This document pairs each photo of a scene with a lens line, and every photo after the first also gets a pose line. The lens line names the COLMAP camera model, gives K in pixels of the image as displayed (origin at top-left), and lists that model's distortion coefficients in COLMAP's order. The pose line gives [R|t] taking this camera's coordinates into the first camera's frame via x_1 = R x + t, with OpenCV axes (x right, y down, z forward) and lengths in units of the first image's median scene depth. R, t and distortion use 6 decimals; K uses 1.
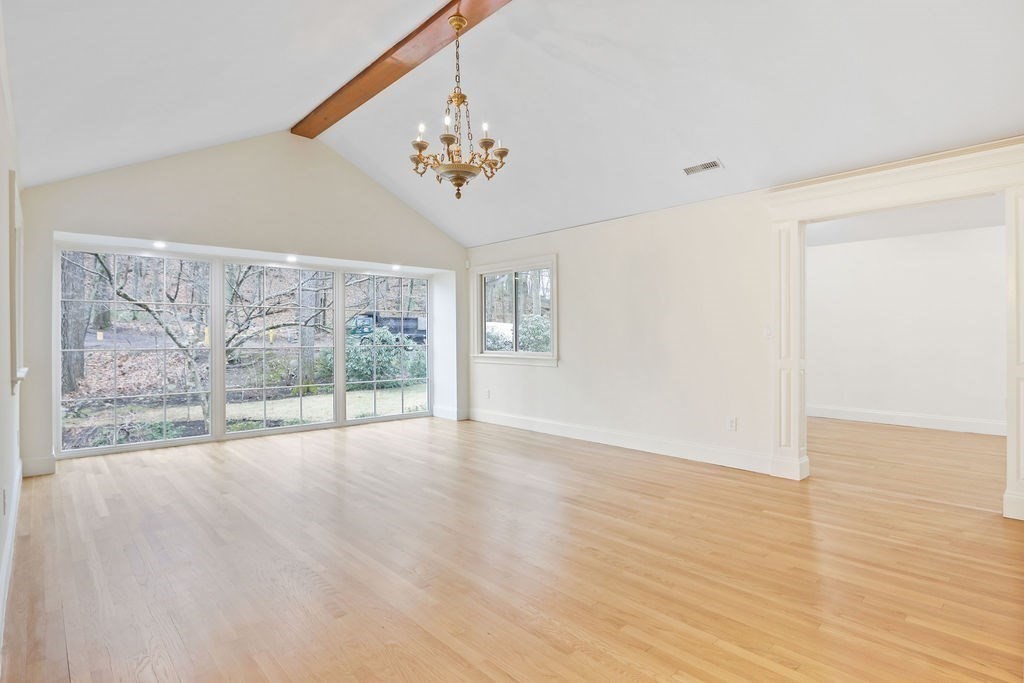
lens RADIAL K [[534.8, 0, 516.0], [0, 534.8, 340.5], [0, 0, 1]] dist [-0.002978, -0.000363]
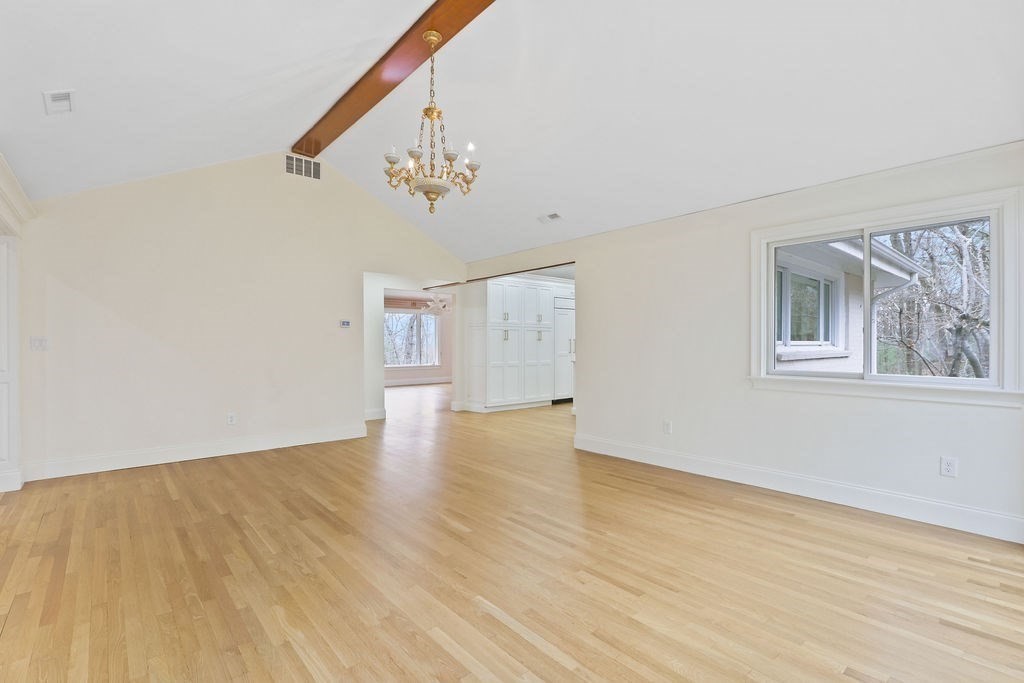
lens RADIAL K [[480.3, 0, 514.4], [0, 480.3, 341.6], [0, 0, 1]] dist [-0.015994, 0.000130]
pose [[-0.999736, -0.002832, 0.022822, -0.276309], [-0.002748, 0.999989, 0.003729, -0.024456], [-0.022832, 0.003666, -0.999733, 1.908959]]
